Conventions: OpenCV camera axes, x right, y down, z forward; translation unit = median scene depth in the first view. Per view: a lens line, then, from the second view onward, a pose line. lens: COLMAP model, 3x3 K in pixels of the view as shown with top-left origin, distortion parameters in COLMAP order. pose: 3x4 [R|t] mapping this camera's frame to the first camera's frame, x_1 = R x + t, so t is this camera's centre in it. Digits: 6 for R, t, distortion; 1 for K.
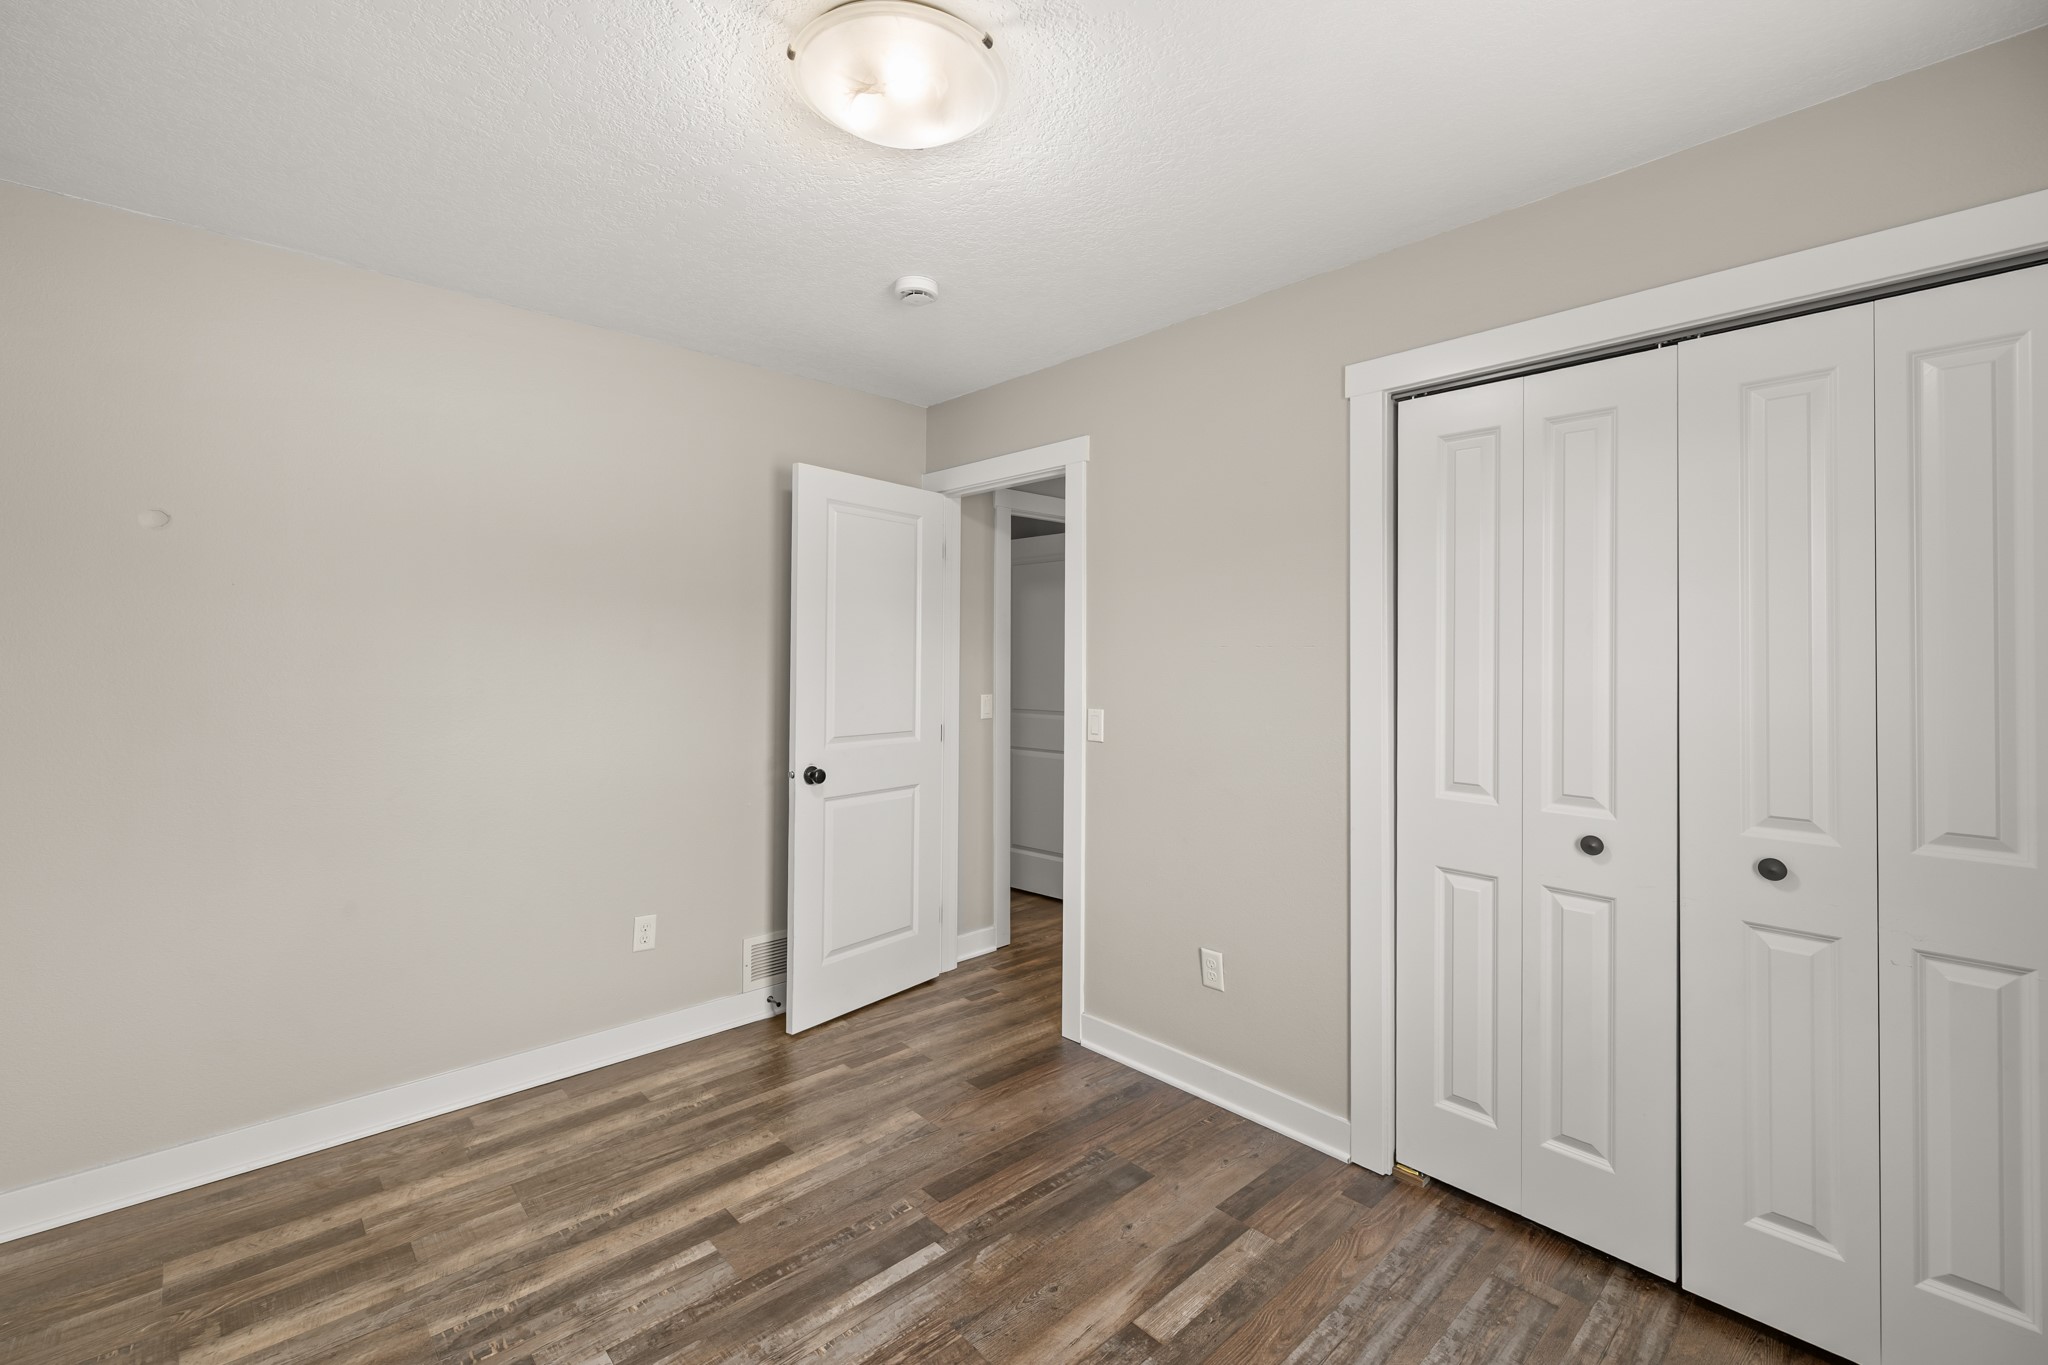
lens RADIAL K [[866.7, 0, 1023.8], [0, 866.7, 670.7], [0, 0, 1]] dist [0.000497, -0.000549]
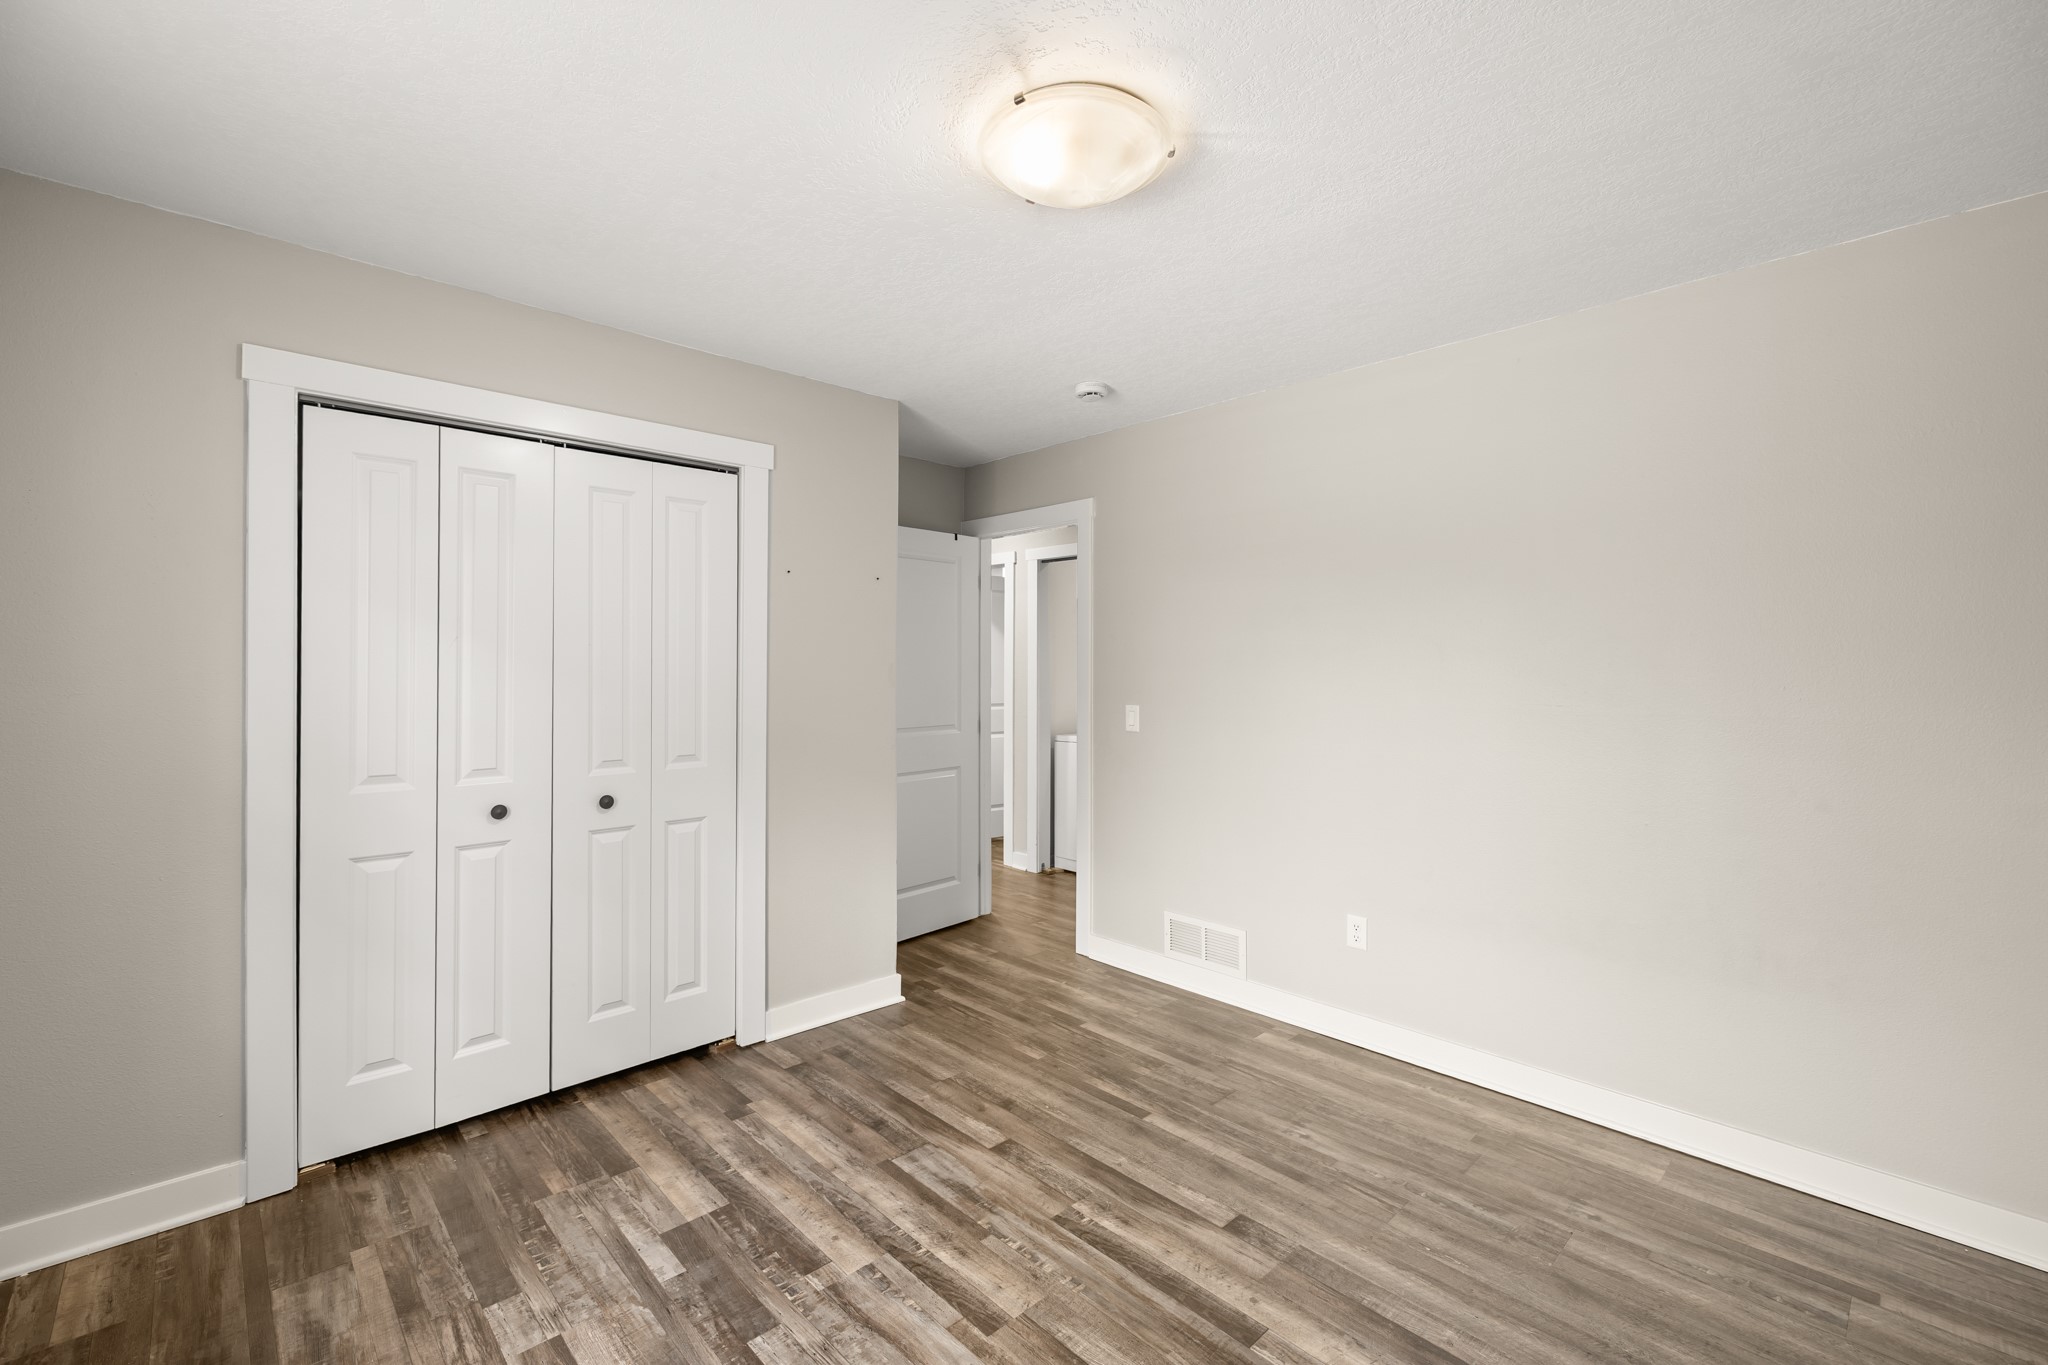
lens RADIAL K [[866.7, 0, 1023.8], [0, 866.7, 670.7], [0, 0, 1]] dist [0.000497, -0.000549]
pose [[-0.005886, -0.022252, 0.999735, -0.655377], [-0.005022, 0.999740, 0.022223, -0.034283], [-0.999970, -0.004889, -0.005997, 0.207103]]
